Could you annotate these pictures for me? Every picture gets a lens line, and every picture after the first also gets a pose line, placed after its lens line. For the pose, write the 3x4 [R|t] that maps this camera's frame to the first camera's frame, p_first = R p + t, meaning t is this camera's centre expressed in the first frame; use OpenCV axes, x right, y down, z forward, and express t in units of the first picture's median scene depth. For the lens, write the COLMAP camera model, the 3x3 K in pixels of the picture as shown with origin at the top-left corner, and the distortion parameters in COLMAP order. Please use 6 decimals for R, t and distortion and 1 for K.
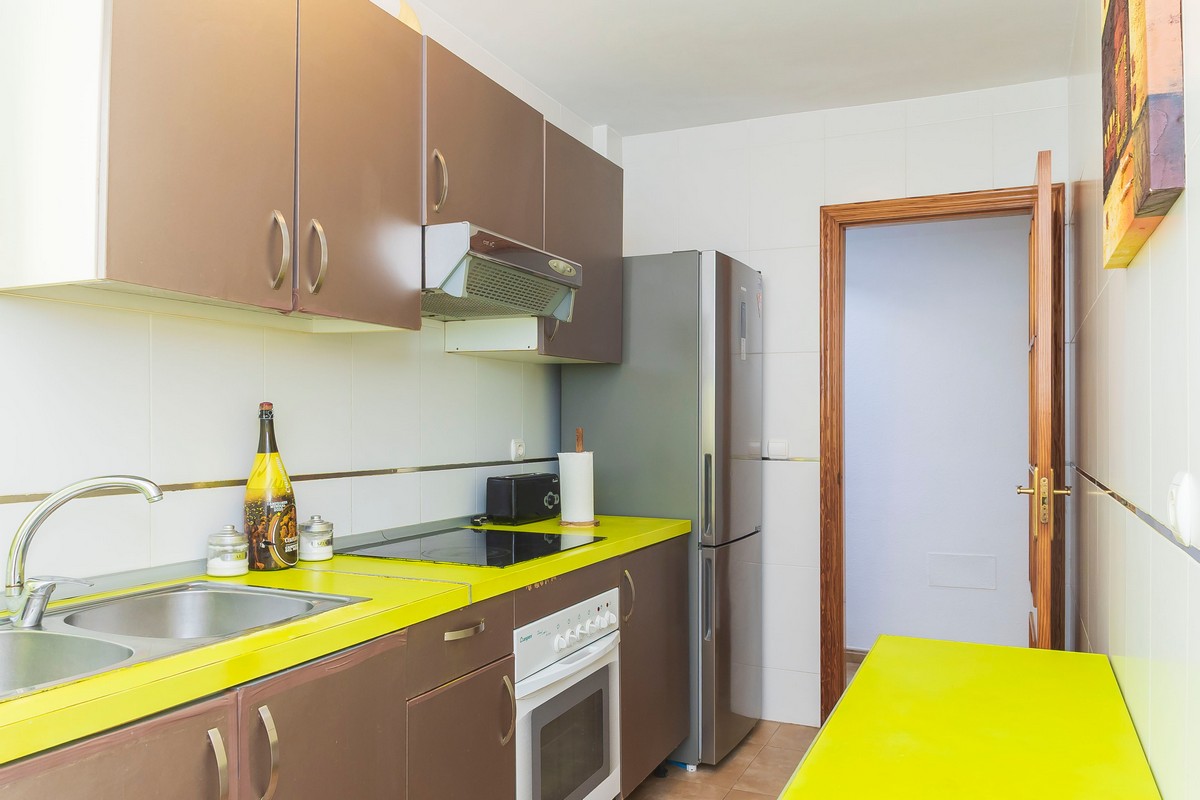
lens RADIAL K [[883.1, 0, 599.0], [0, 883.1, 406.9], [0, 0, 1]] dist [-0.015166, -0.015160]
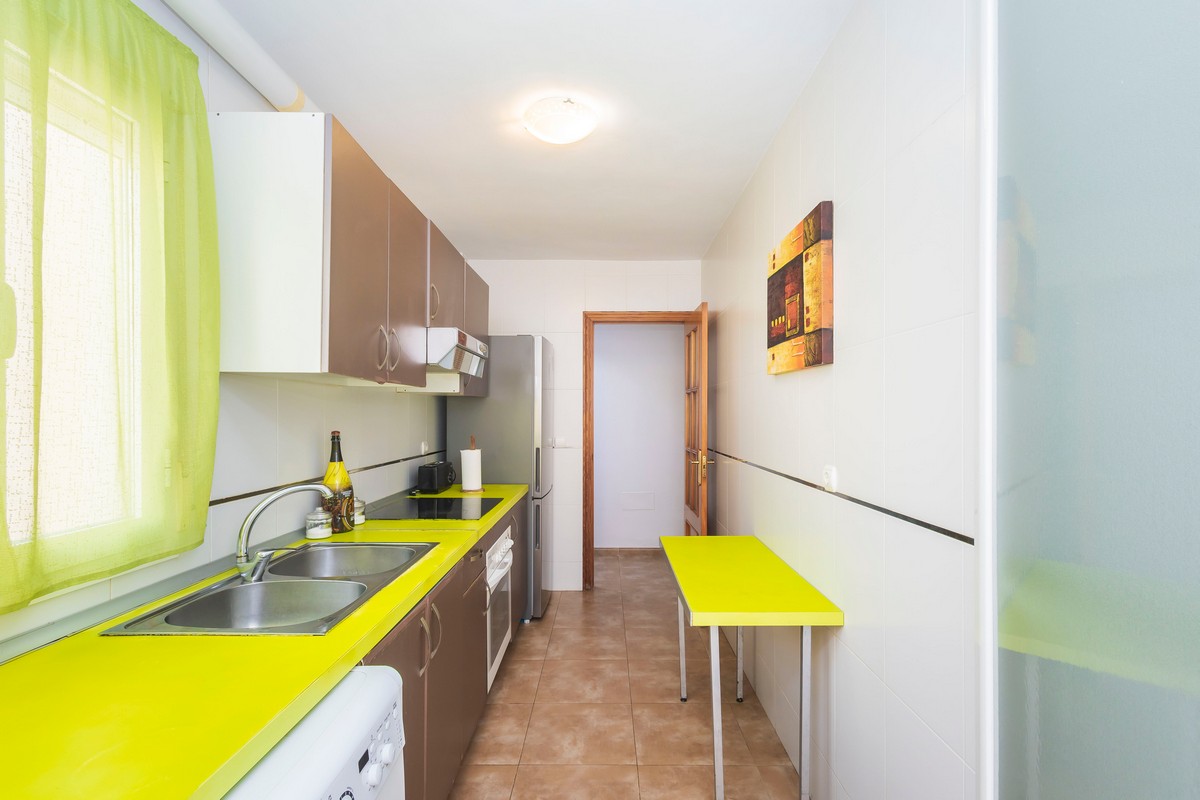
lens RADIAL K [[559.8, 0, 597.5], [0, 559.8, 410.2], [0, 0, 1]] dist [0.018064, -0.002717]
pose [[0.909461, -0.003887, 0.415770, -0.258568], [-0.001339, 0.999924, 0.012277, -0.040747], [-0.415786, -0.011722, 0.909387, -0.111532]]
